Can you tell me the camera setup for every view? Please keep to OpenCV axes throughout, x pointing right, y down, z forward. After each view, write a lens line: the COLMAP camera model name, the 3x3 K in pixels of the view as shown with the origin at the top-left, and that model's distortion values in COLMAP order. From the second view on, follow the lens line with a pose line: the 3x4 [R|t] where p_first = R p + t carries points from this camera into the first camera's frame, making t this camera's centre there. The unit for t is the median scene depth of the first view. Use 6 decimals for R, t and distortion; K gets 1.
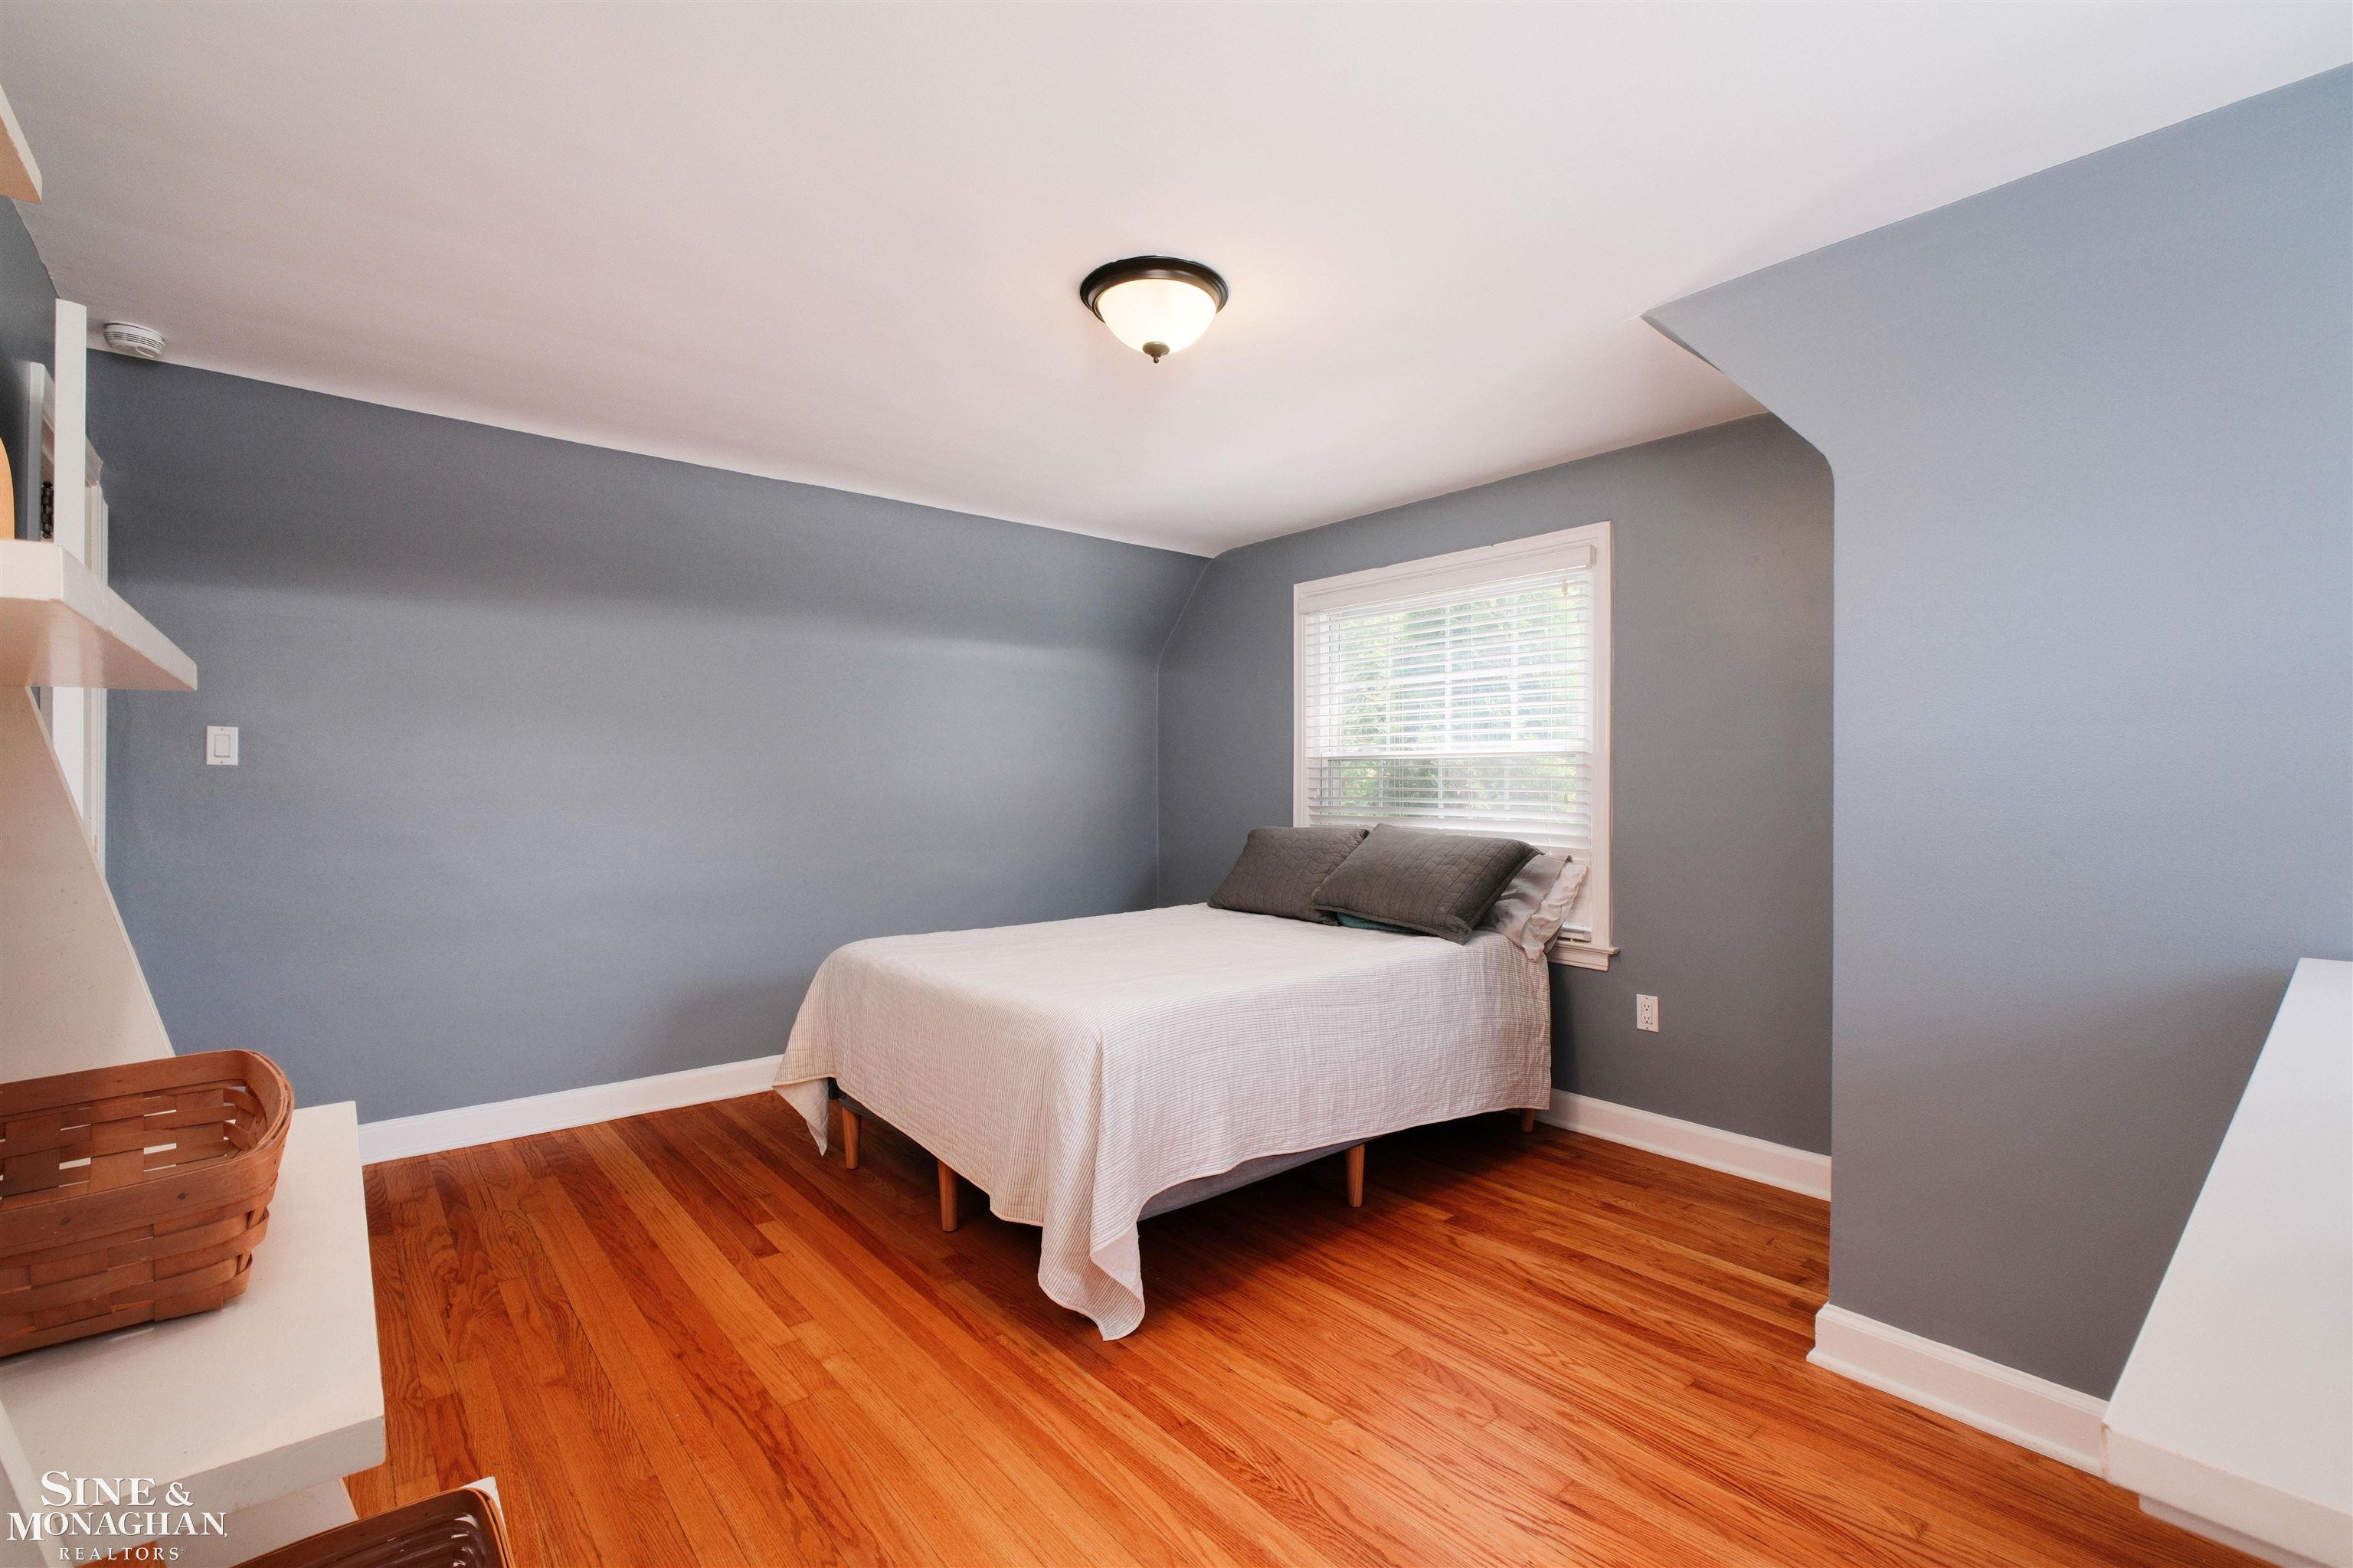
lens RADIAL K [[1056.2, 0, 1176.5], [0, 1056.2, 784.0], [0, 0, 1]] dist [-0.000254, 0.000144]
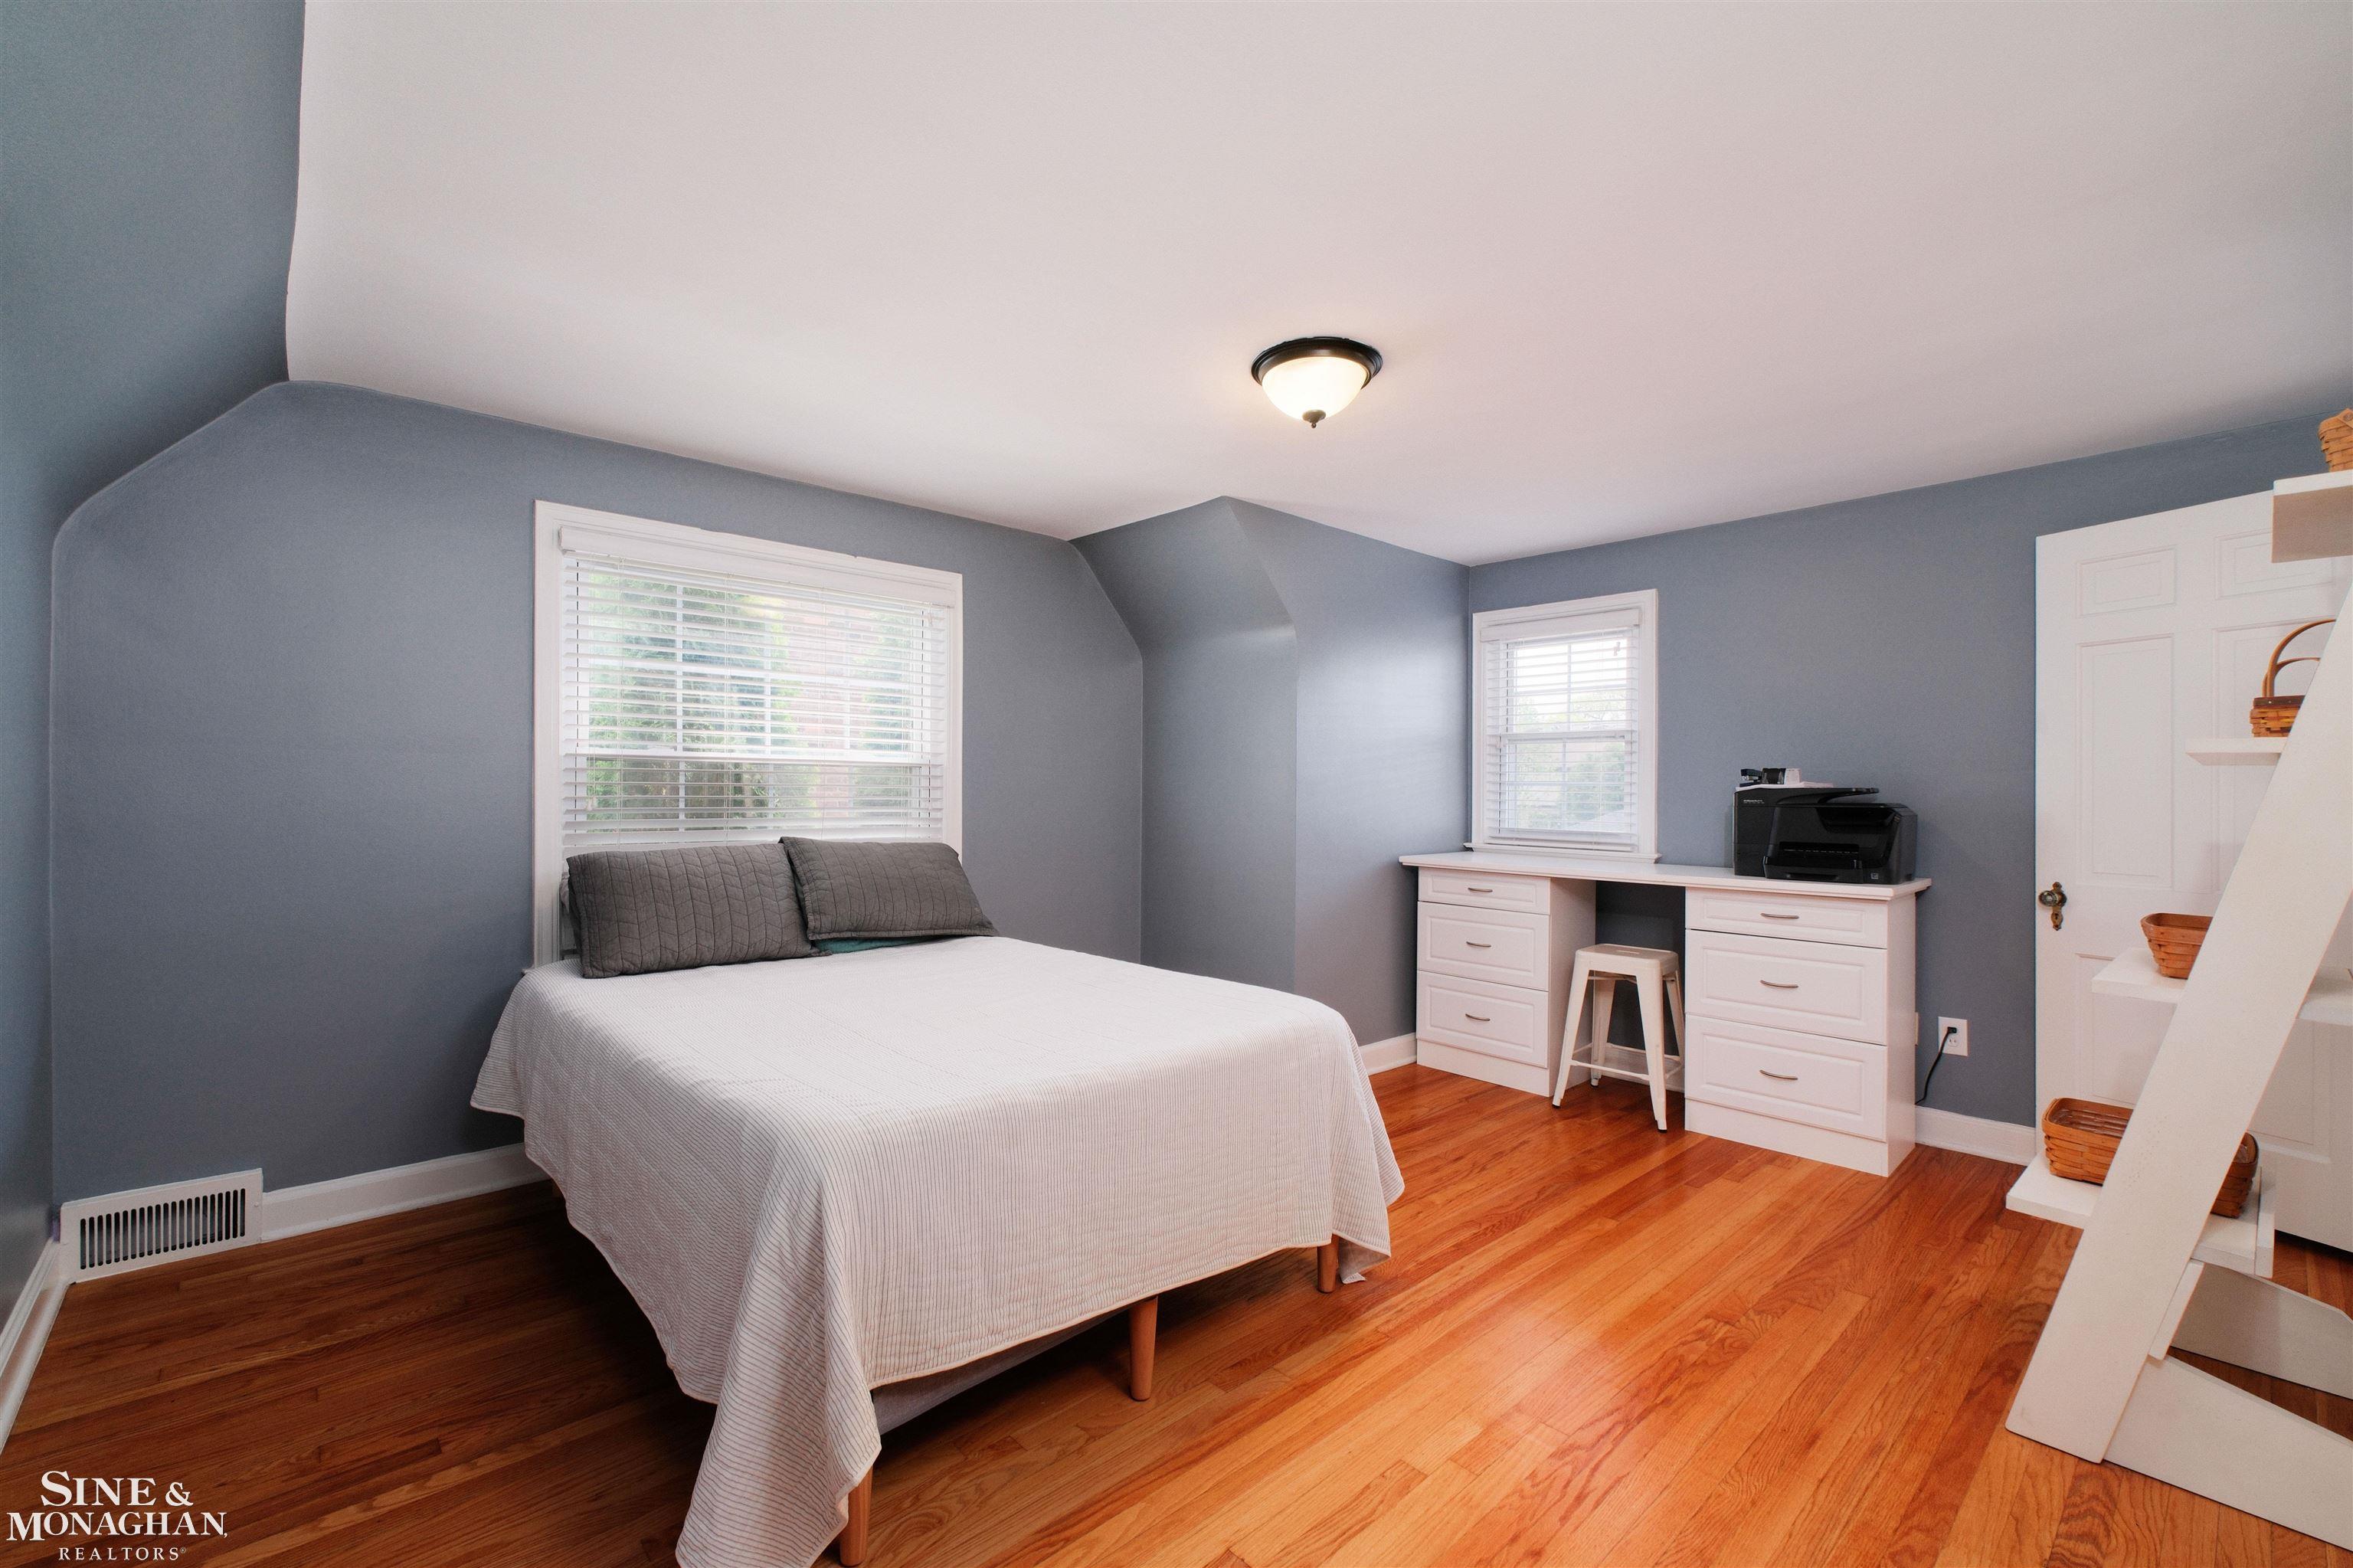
lens RADIAL K [[990.3, 0, 1169.3], [0, 990.3, 788.0], [0, 0, 1]] dist [-0.003318, -0.000133]
pose [[-0.044641, 0.001723, 0.999002, -0.687519], [-0.005413, 0.999983, -0.001967, -0.003570], [-0.998988, -0.005496, -0.044631, 0.763512]]
